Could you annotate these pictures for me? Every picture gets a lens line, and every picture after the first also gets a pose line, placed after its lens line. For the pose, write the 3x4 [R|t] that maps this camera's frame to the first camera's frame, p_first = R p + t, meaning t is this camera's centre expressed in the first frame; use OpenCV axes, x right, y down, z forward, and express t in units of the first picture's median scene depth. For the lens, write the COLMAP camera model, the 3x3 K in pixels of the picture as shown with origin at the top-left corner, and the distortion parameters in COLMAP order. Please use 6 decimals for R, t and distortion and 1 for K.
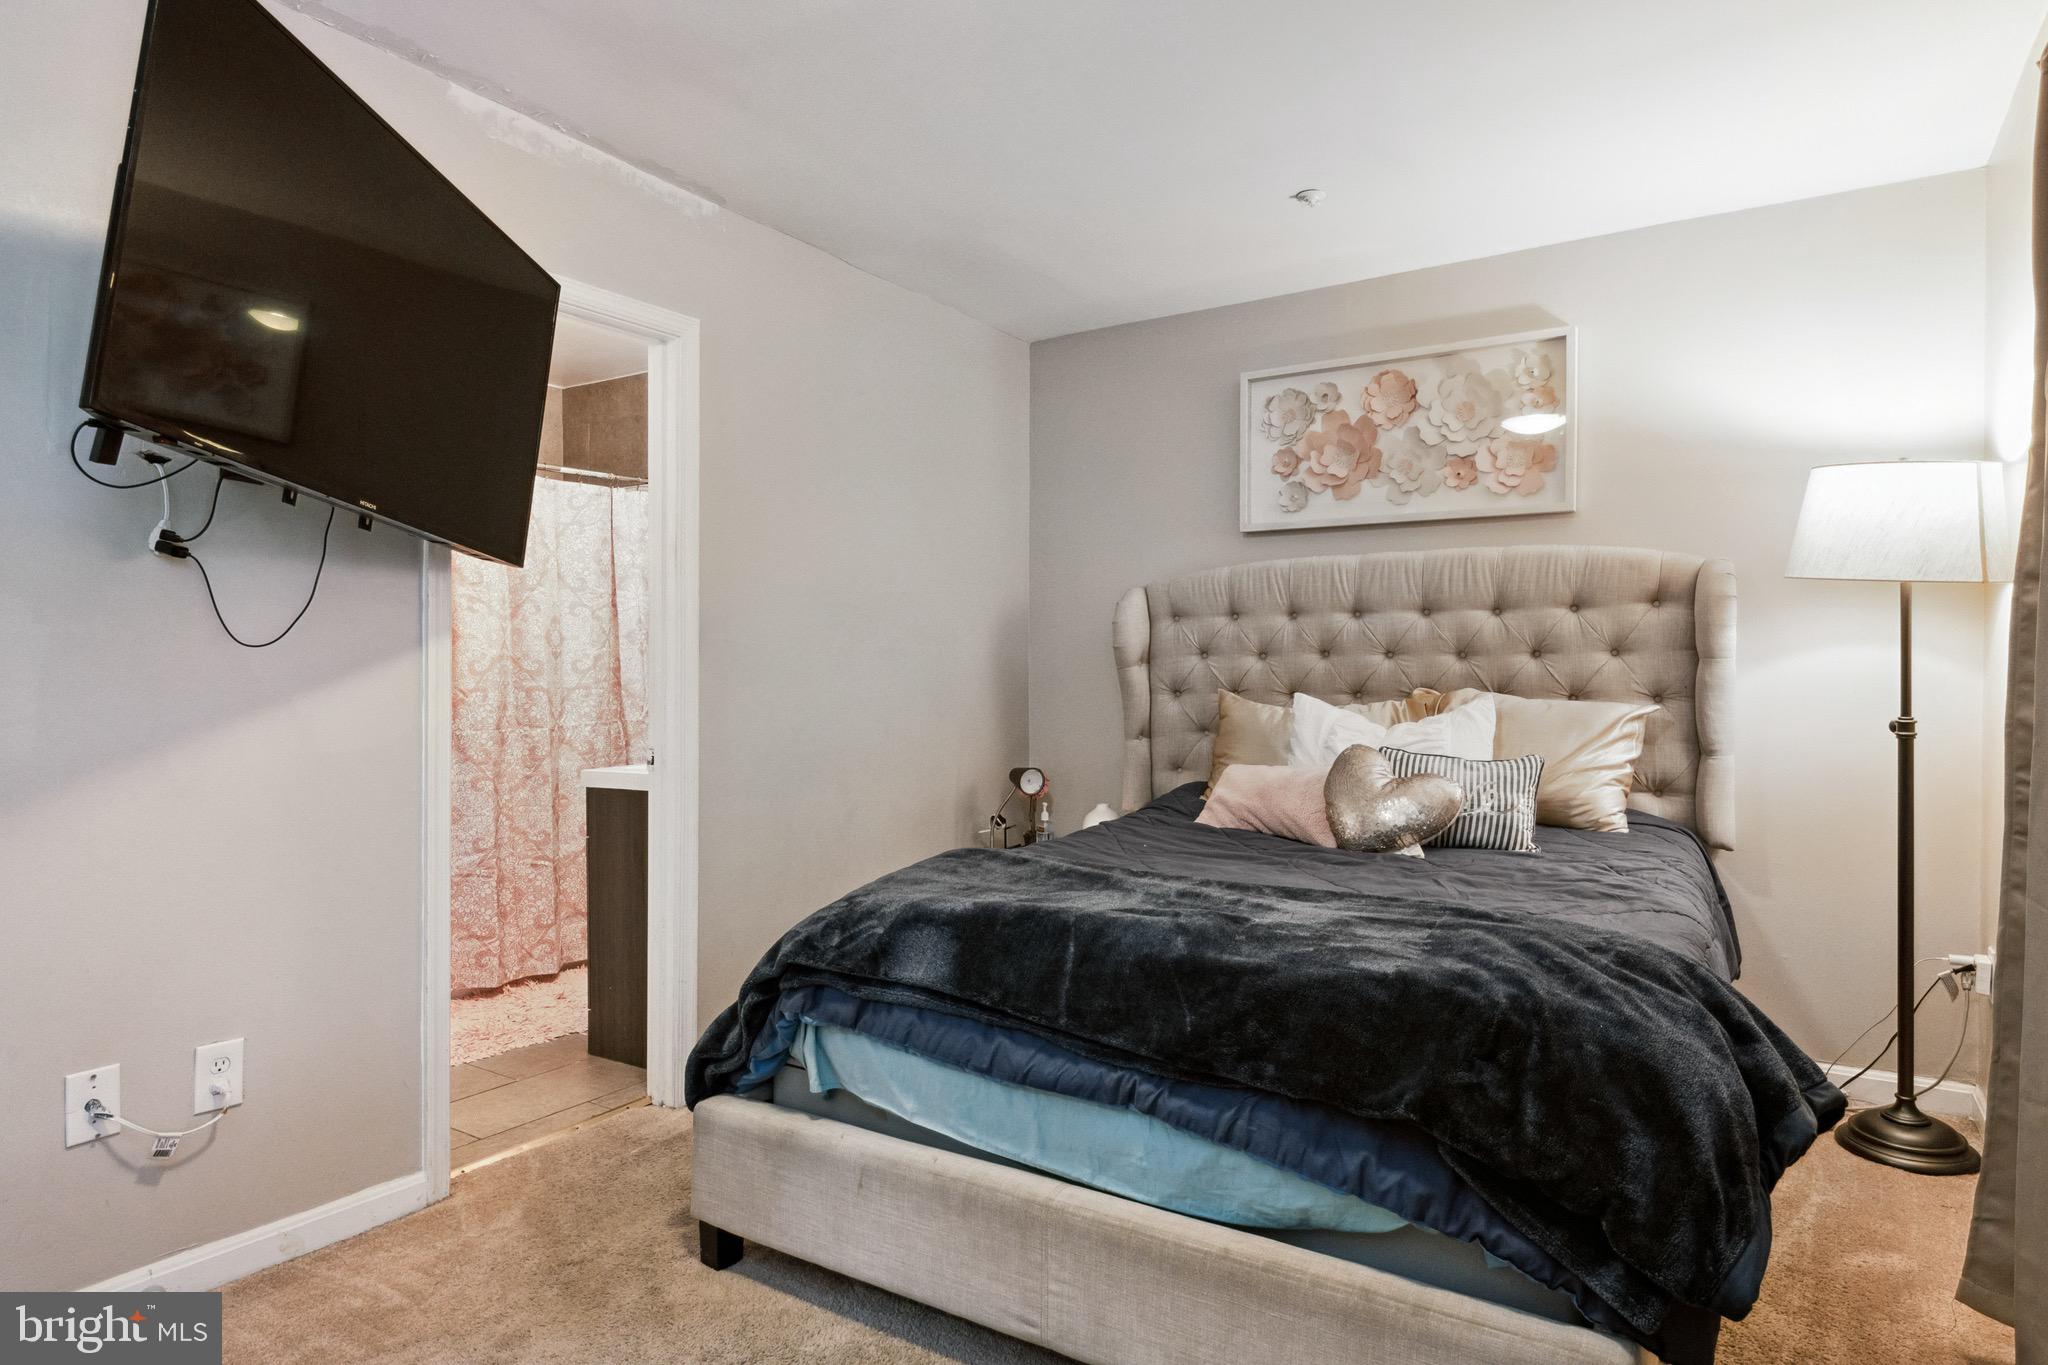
lens RADIAL K [[1142.5, 0, 1036.0], [0, 1142.5, 688.7], [0, 0, 1]] dist [-0.001061, -0.004520]
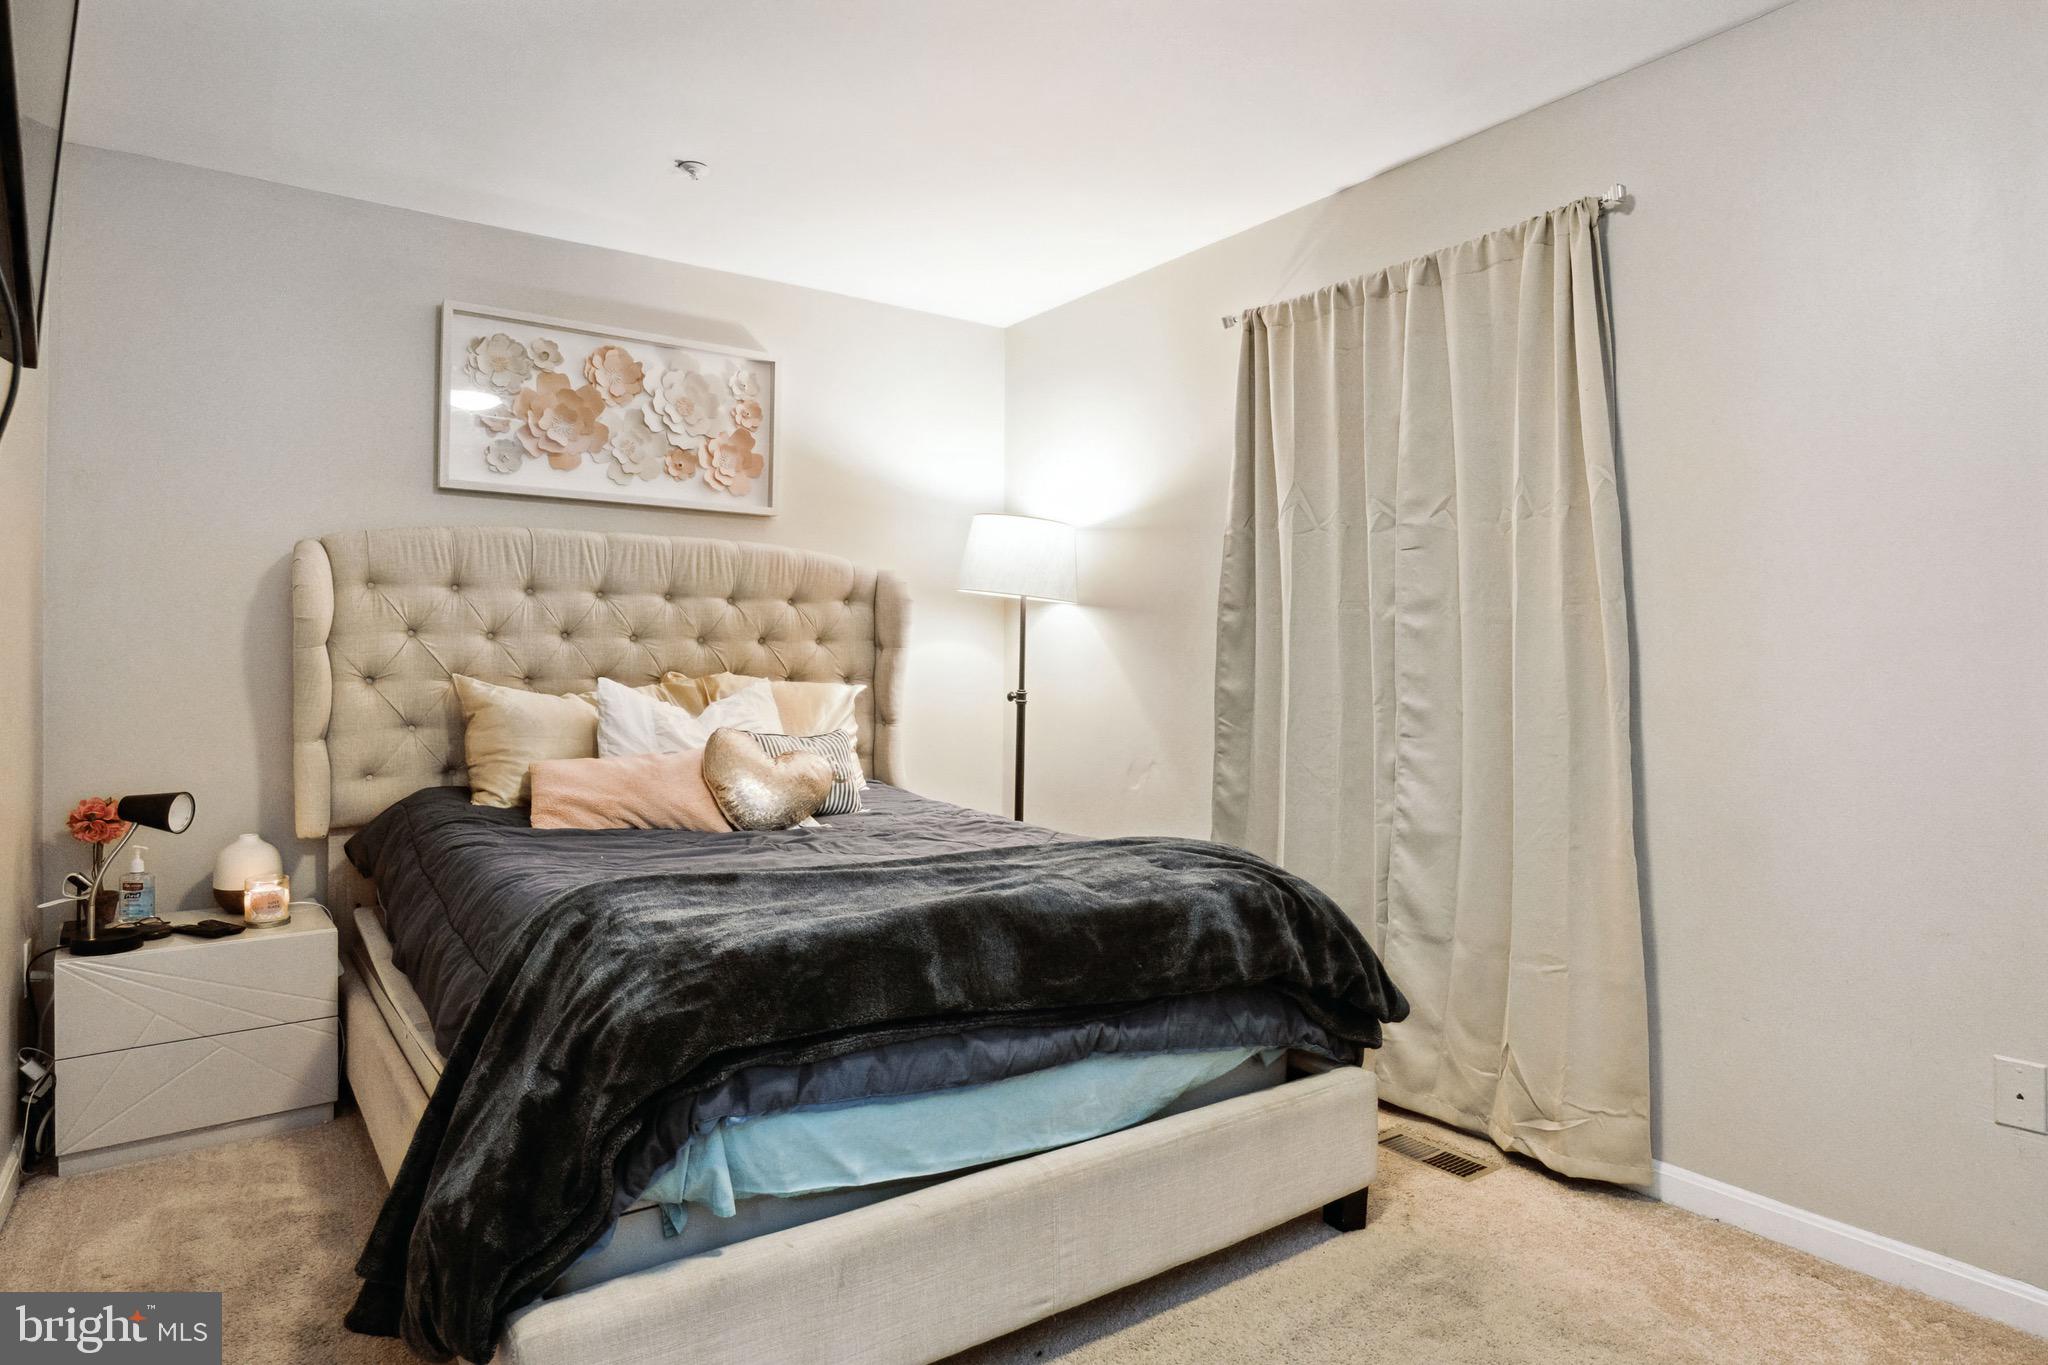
lens RADIAL K [[1142.5, 0, 1035.8], [0, 1142.5, 669.0], [0, 0, 1]] dist [-0.001061, -0.004520]
pose [[0.398347, -0.004000, 0.917226, -0.464233], [0.002012, 0.999992, 0.003487, -0.006066], [-0.917233, 0.000456, 0.398351, 0.296224]]
